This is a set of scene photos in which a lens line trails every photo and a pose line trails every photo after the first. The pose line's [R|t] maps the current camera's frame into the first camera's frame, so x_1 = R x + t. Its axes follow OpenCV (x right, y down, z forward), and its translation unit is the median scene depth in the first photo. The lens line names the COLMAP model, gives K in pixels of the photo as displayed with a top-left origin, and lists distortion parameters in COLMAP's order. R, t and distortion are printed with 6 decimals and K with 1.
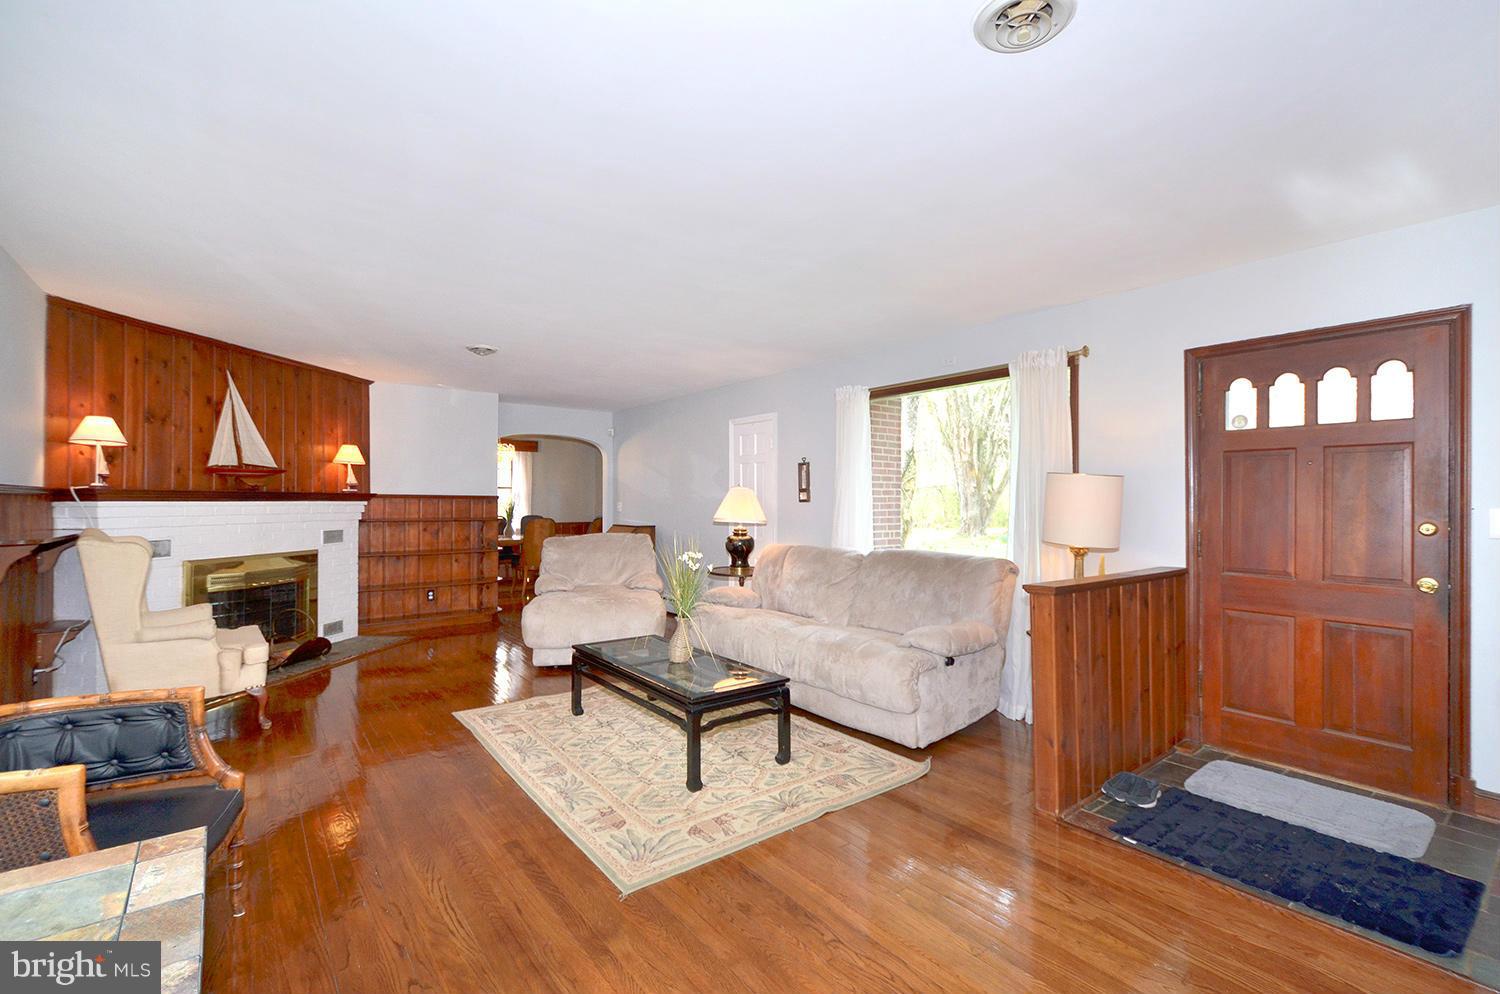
lens RADIAL K [[668.8, 0, 782.1], [0, 668.8, 502.4], [0, 0, 1]] dist [0.007679, -0.000901]
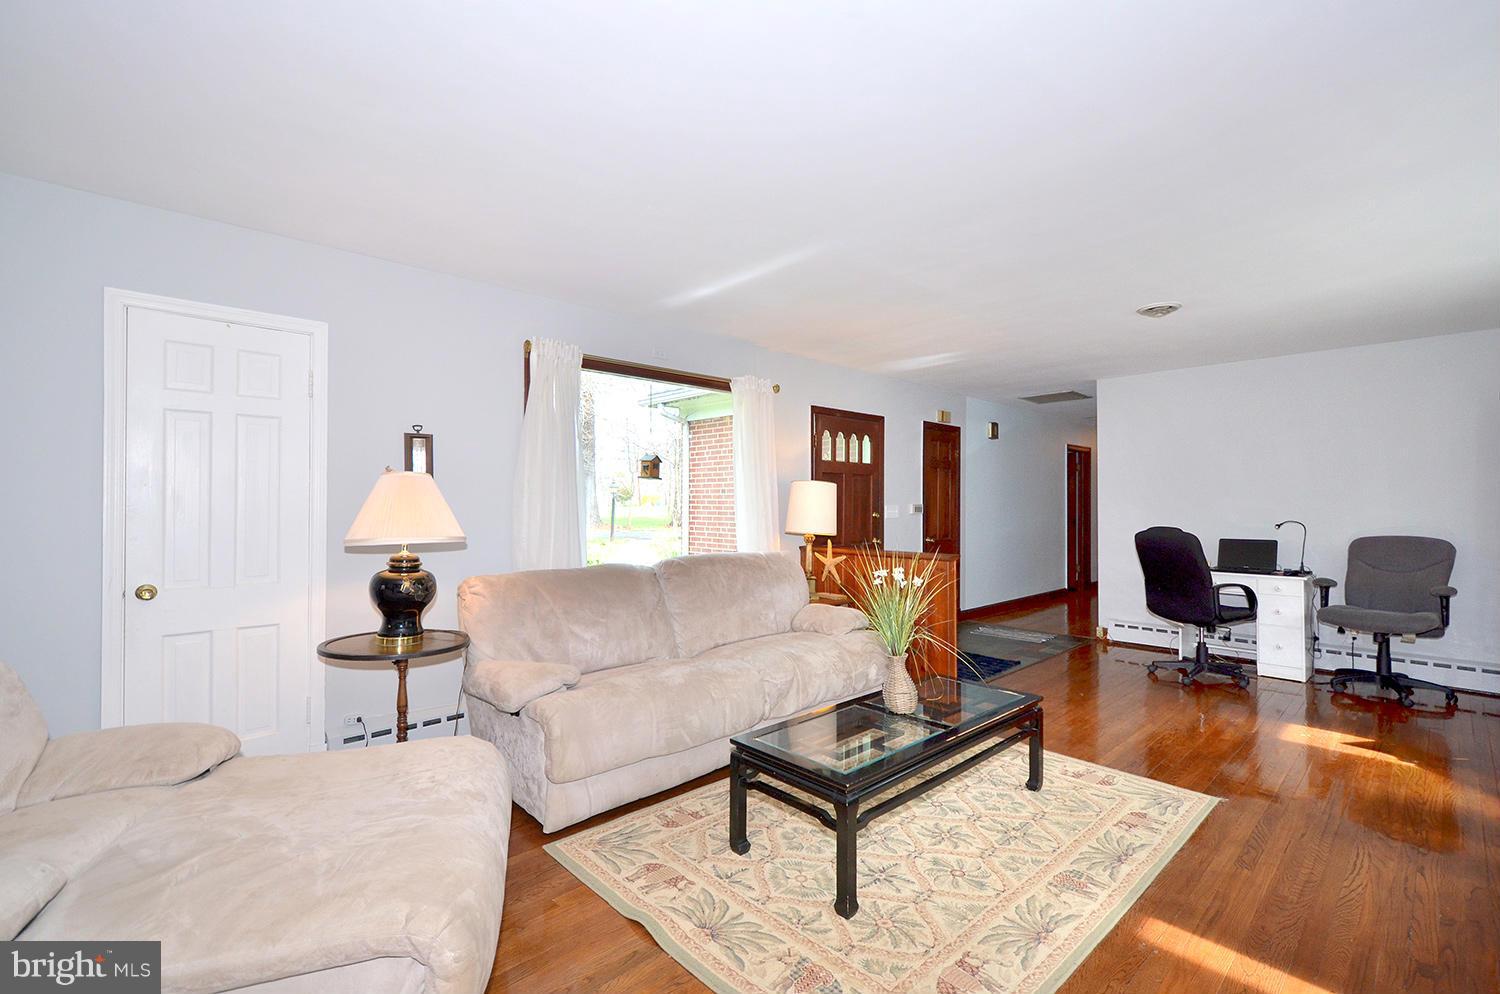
lens RADIAL K [[668.8, 0, 756.9], [0, 668.8, 498.2], [0, 0, 1]] dist [0.007679, -0.000901]
pose [[-0.084282, 0.010967, 0.996382, -0.683033], [0.001981, 0.999939, -0.010838, 0.002075], [-0.996440, 0.001061, -0.084298, 0.930262]]
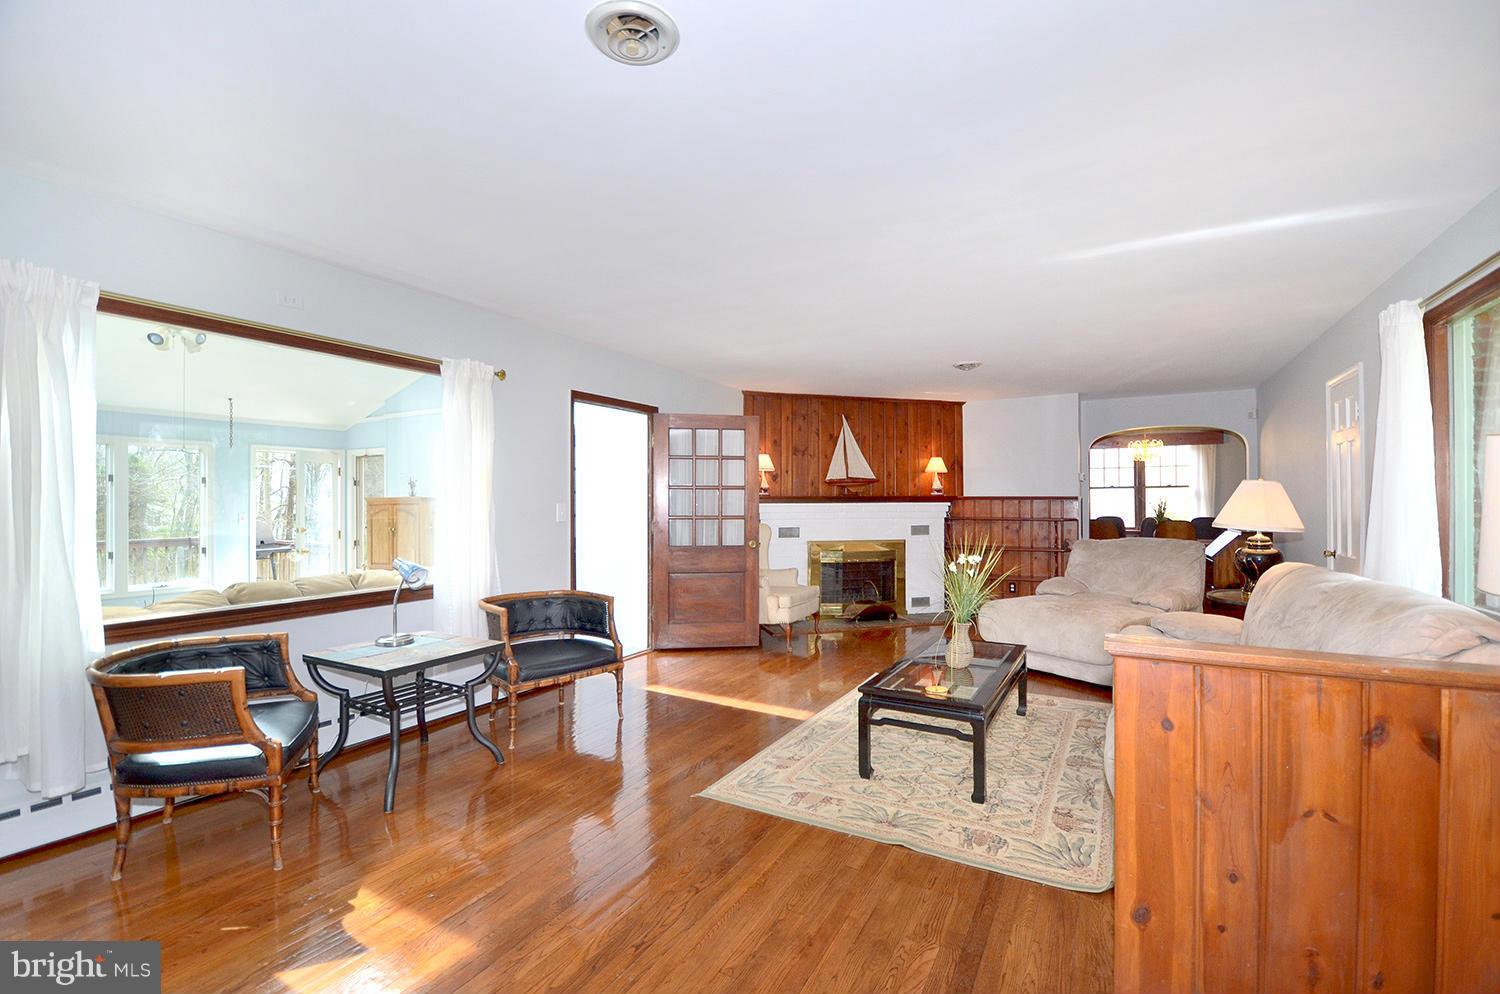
lens RADIAL K [[668.8, 0, 749.6], [0, 668.8, 502.0], [0, 0, 1]] dist [0.007679, -0.000901]
pose [[0.367728, -0.006145, -0.929913, 0.481936], [0.002929, 0.999981, -0.005450, 0.003644], [0.929929, -0.000720, 0.367739, 0.277791]]
